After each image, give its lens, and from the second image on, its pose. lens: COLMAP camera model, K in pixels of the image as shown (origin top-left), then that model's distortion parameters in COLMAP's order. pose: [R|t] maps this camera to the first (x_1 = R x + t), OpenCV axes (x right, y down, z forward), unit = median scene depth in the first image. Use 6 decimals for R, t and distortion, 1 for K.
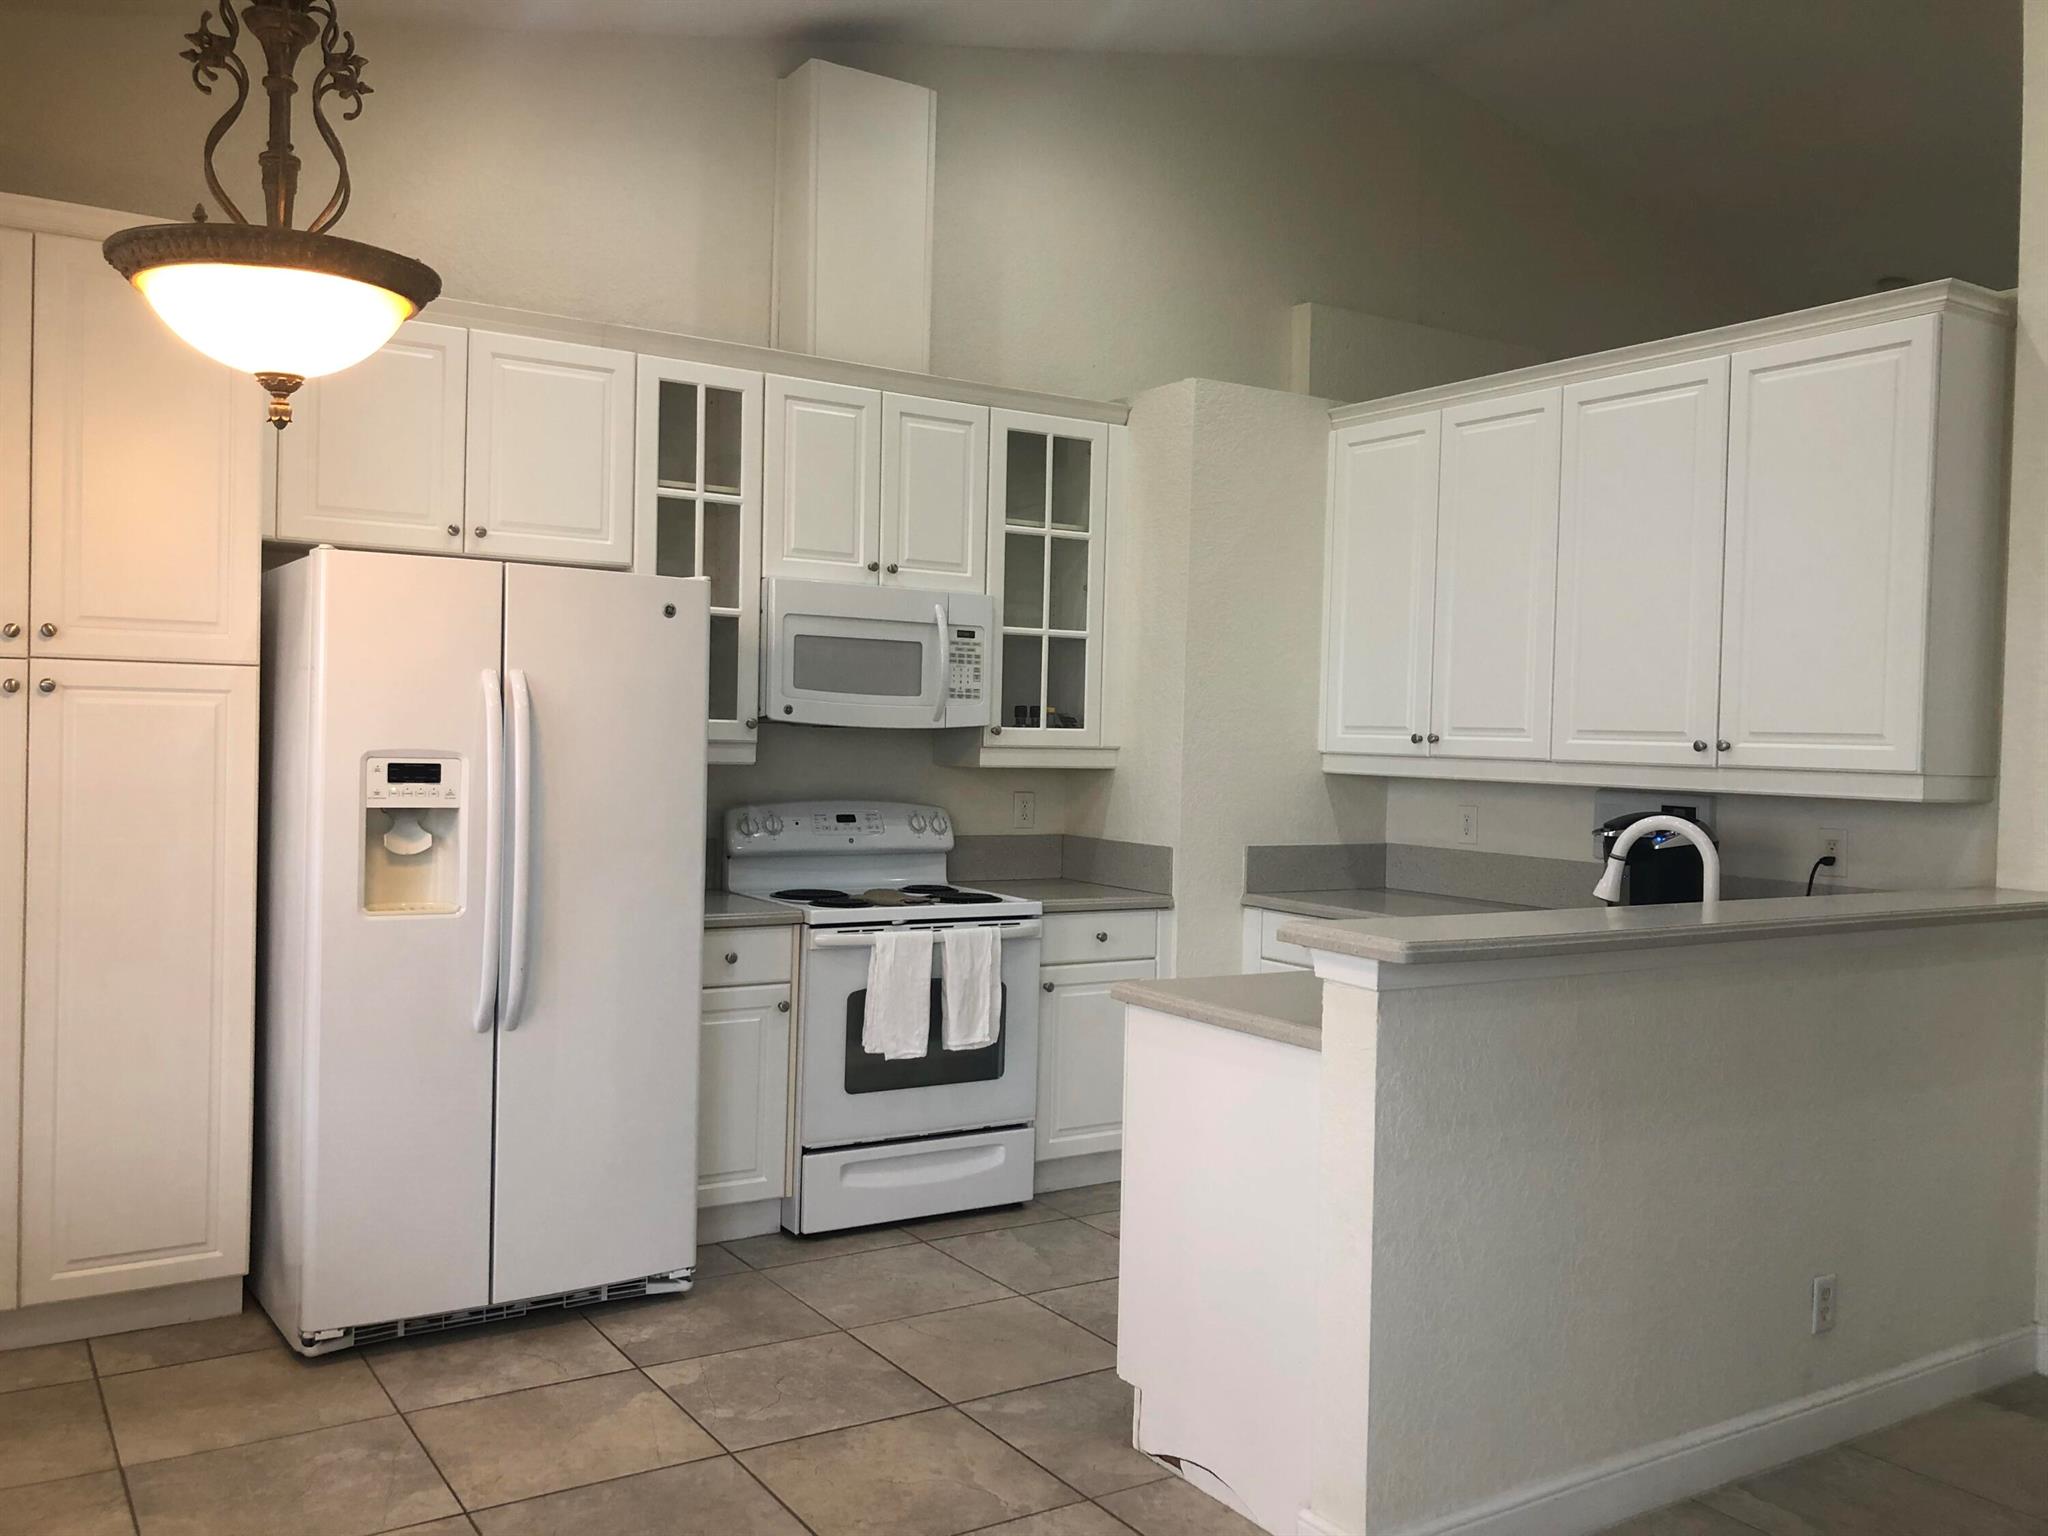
lens RADIAL K [[1672.0, 0, 1024.0], [0, 1672.0, 768.0], [0, 0, 1]] dist [0.003517, -0.001996]
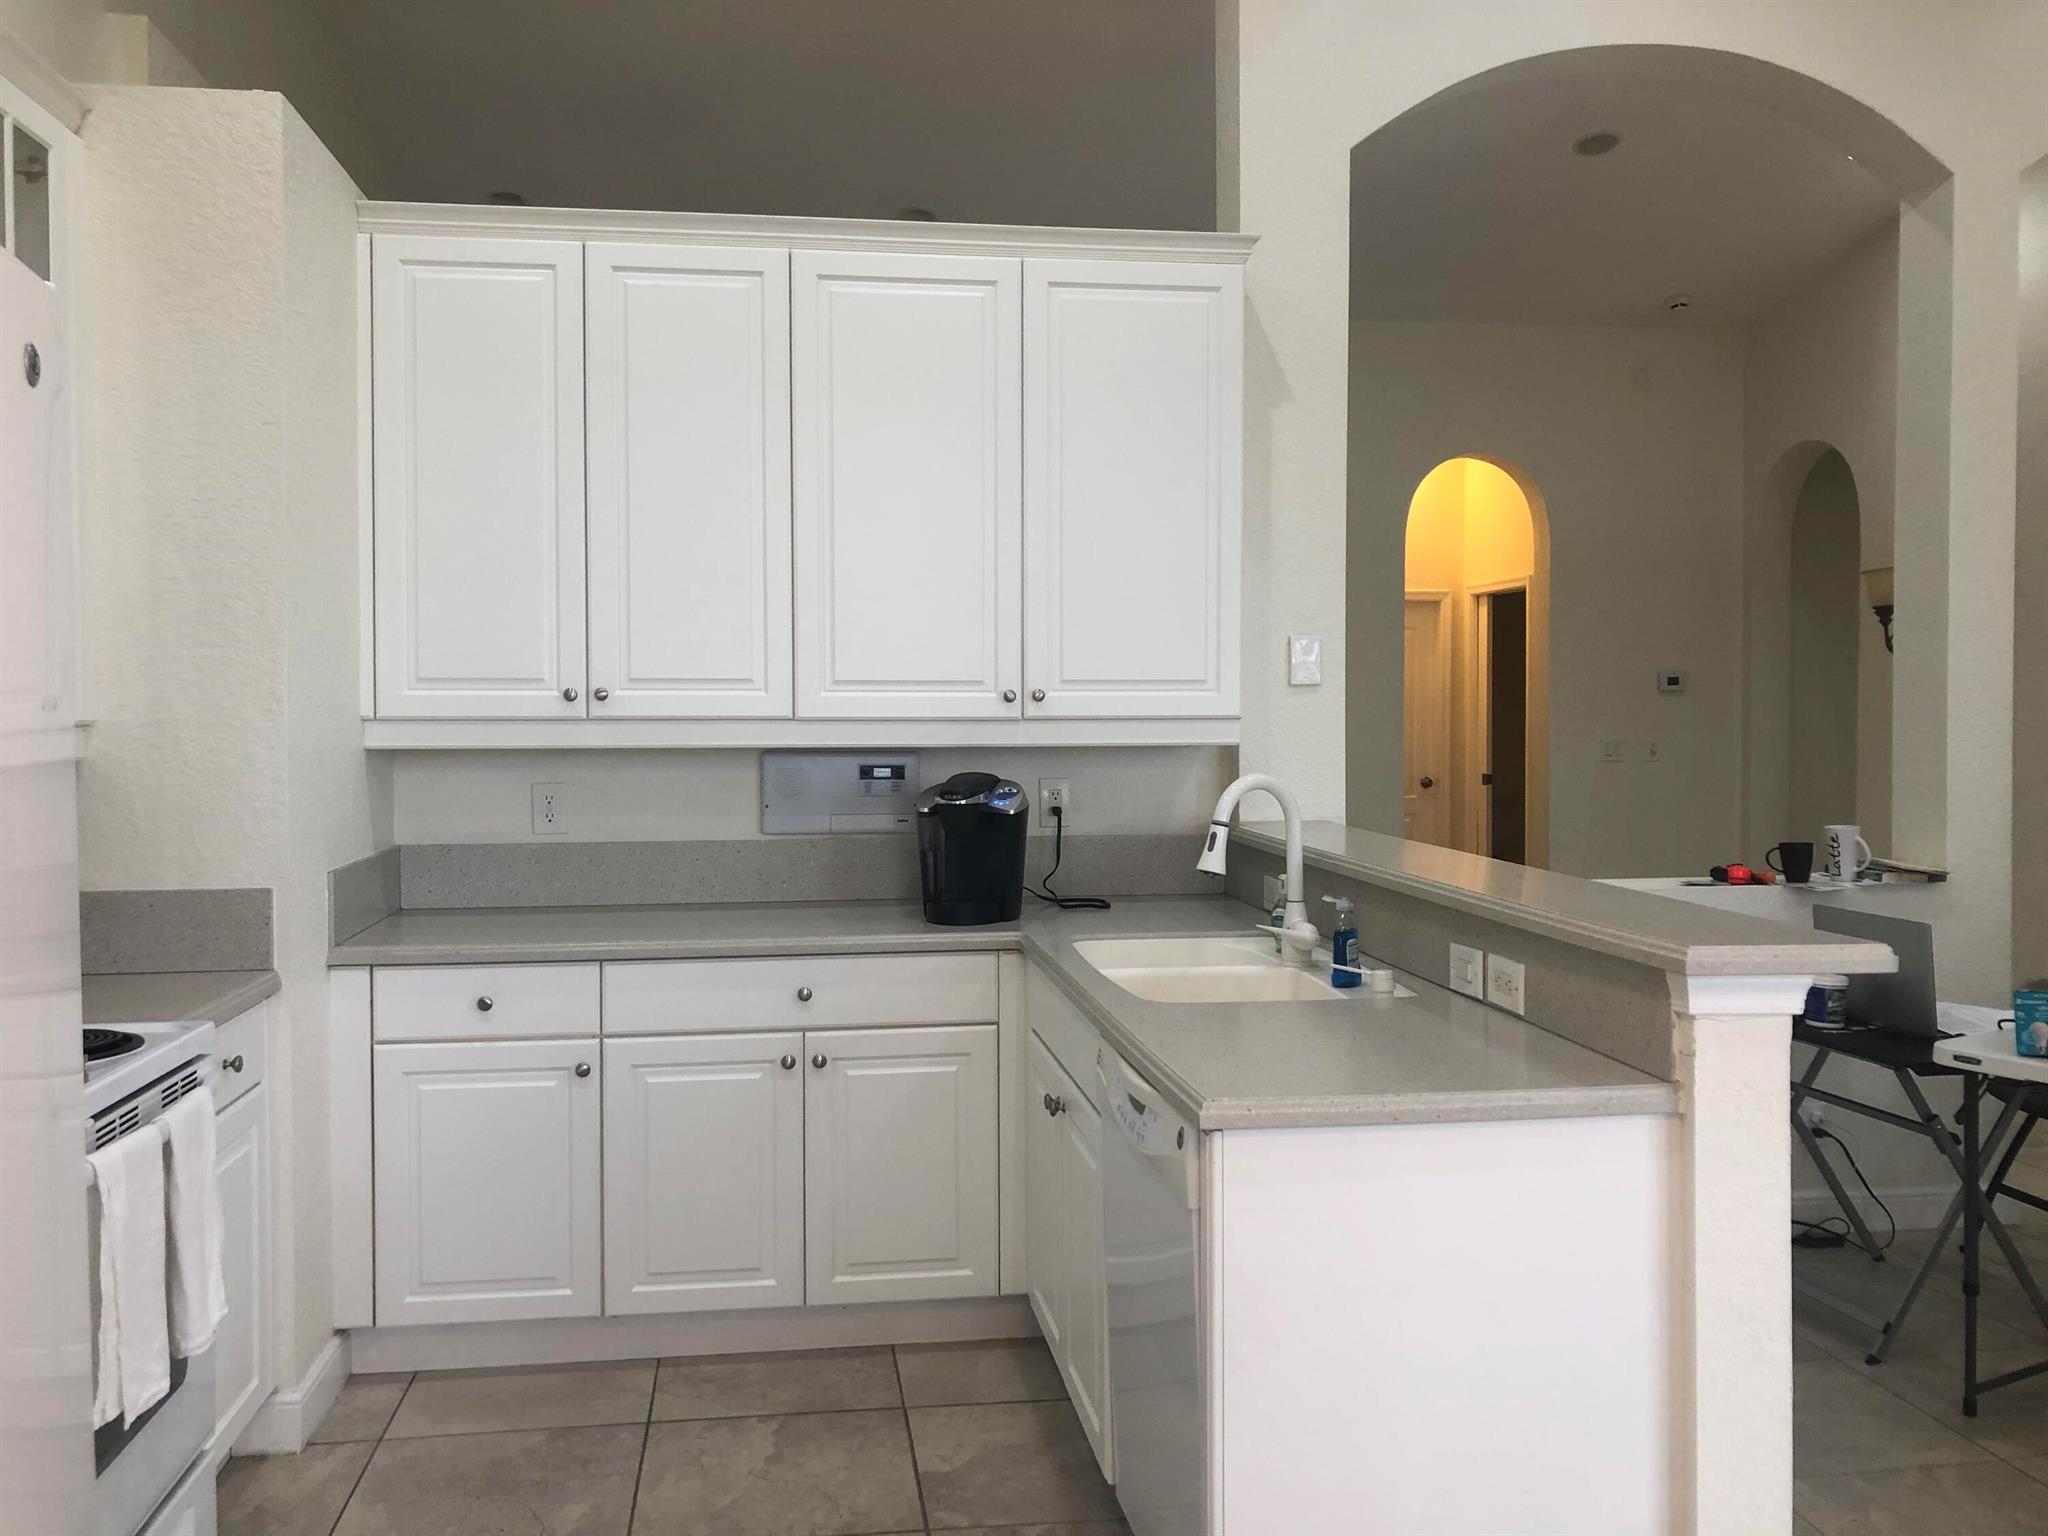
lens RADIAL K [[1672.0, 0, 1024.0], [0, 1672.0, 768.0], [0, 0, 1]] dist [0.003517, -0.001996]
pose [[0.414358, -0.063582, 0.907890, -0.340071], [0.030229, 0.997968, 0.056094, -0.020450], [-0.909612, 0.004202, 0.415438, 0.516193]]
